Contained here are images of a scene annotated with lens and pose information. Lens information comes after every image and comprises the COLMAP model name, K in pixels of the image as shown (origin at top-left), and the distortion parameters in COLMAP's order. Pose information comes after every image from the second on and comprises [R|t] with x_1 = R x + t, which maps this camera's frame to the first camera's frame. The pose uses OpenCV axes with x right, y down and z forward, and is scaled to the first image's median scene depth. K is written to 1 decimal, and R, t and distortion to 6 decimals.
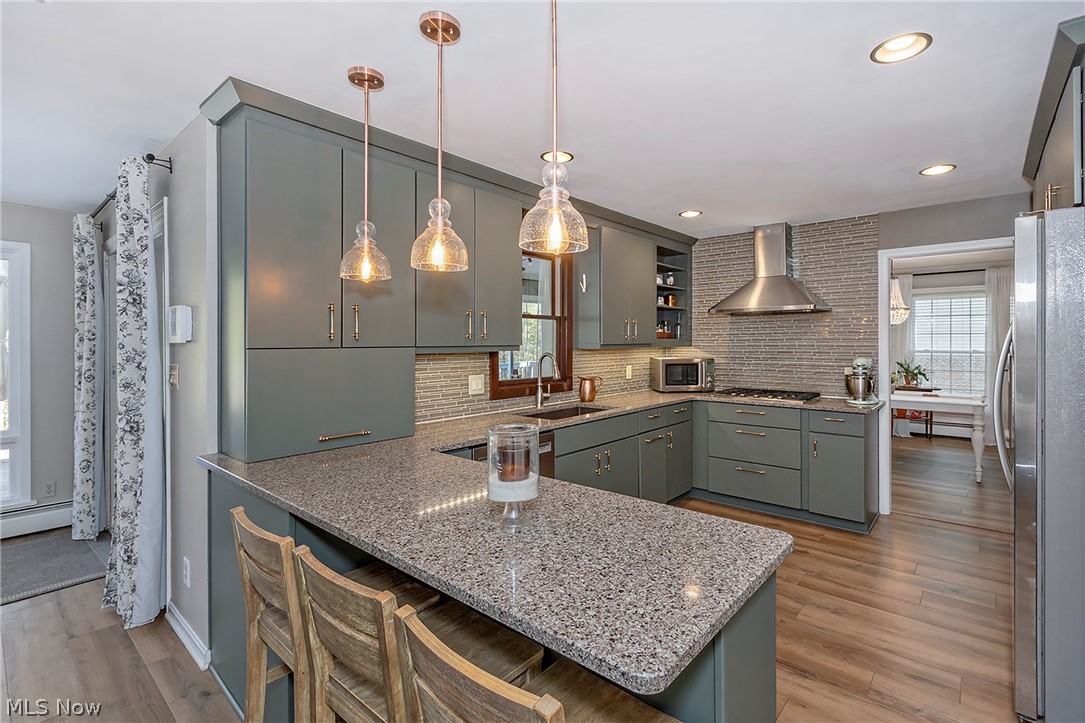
lens RADIAL K [[490.3, 0, 577.1], [0, 490.3, 342.4], [0, 0, 1]] dist [0.011029, -0.002945]
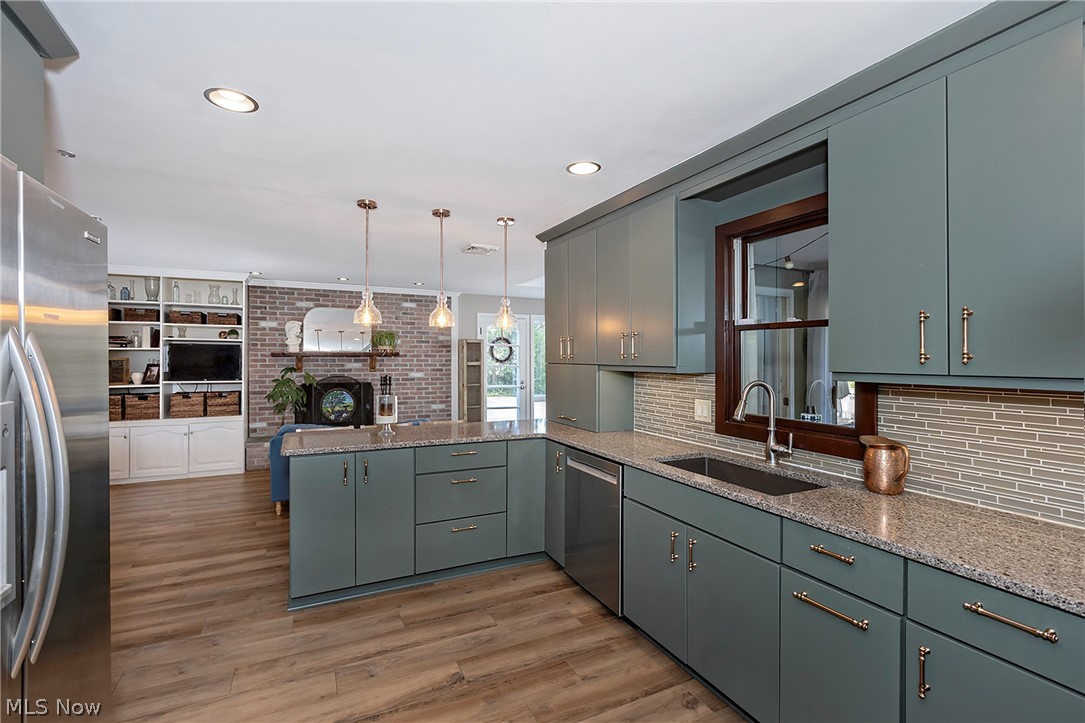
lens RADIAL K [[508.0, 0, 539.9], [0, 508.0, 361.2], [0, 0, 1]] dist [0.014580, 0.000649]
pose [[-0.419796, 0.012916, -0.907527, 0.616331], [-0.003003, 0.999874, 0.015619, -0.013417], [0.907613, 0.009282, -0.419704, 0.920500]]
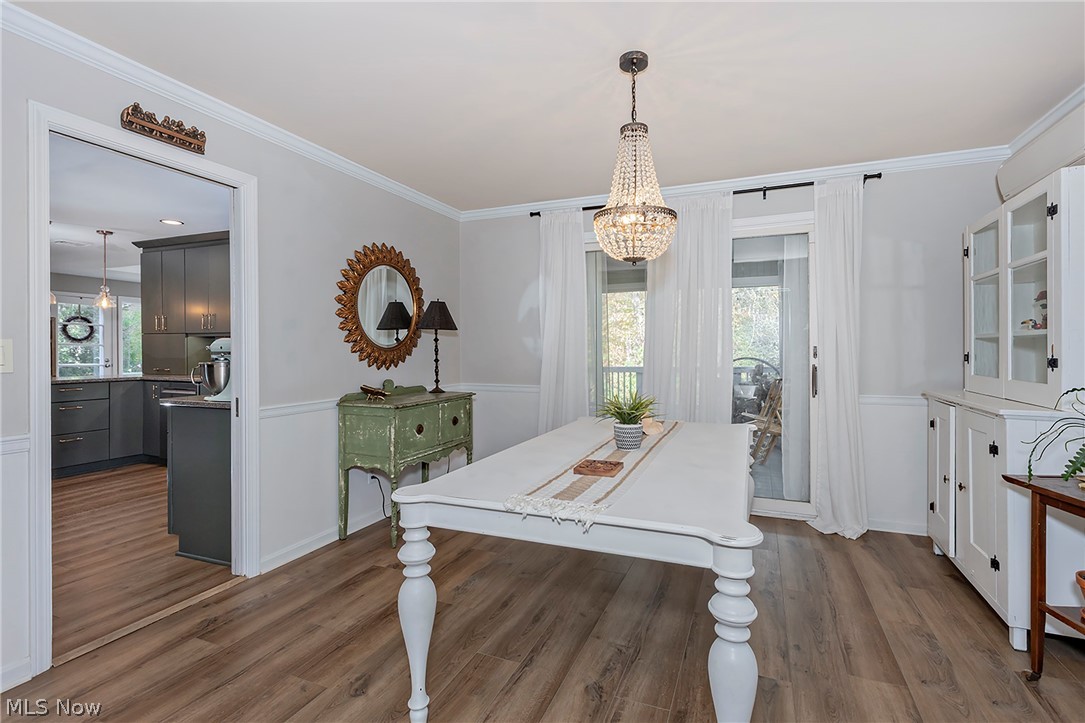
lens RADIAL K [[508.0, 0, 534.6], [0, 508.0, 361.0], [0, 0, 1]] dist [0.014580, 0.000649]
pose [[0.244826, 0.008987, -0.969525, 1.296869], [-0.016129, 0.999856, 0.005195, 0.065520], [0.969433, 0.014365, 0.244936, 1.199598]]
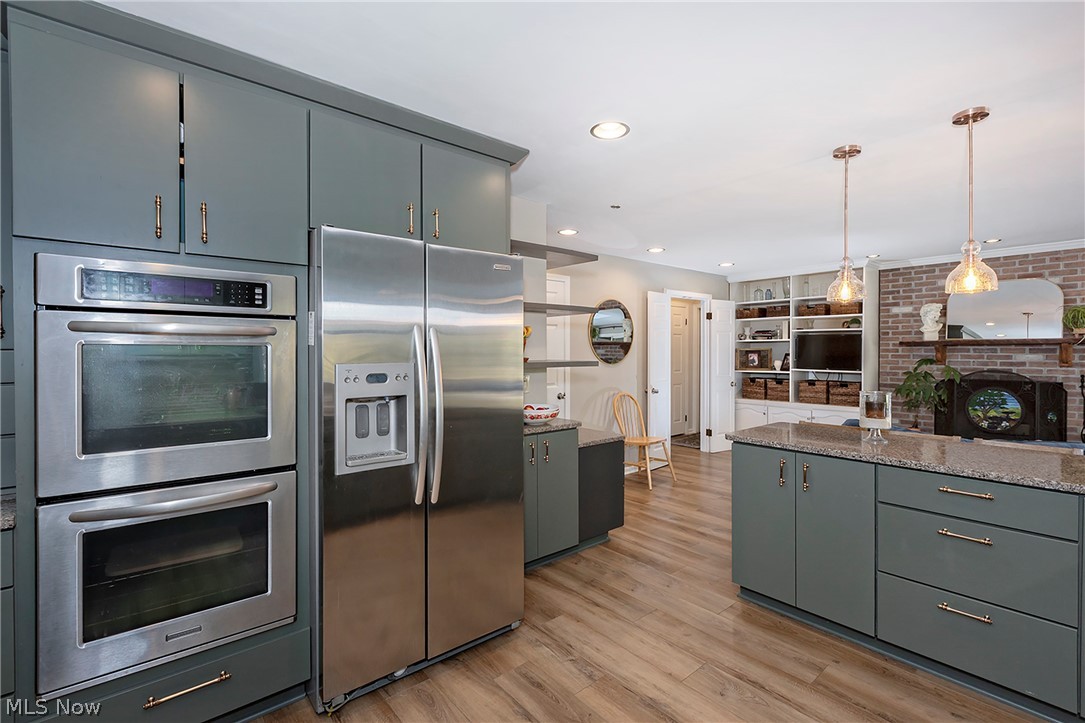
lens RADIAL K [[490.3, 0, 534.9], [0, 490.3, 354.6], [0, 0, 1]] dist [0.011029, -0.002945]
pose [[-0.982244, 0.005079, 0.187538, 0.263511], [0.007302, 0.999911, 0.011166, 0.000979], [-0.187465, 0.012337, -0.982194, 1.030990]]
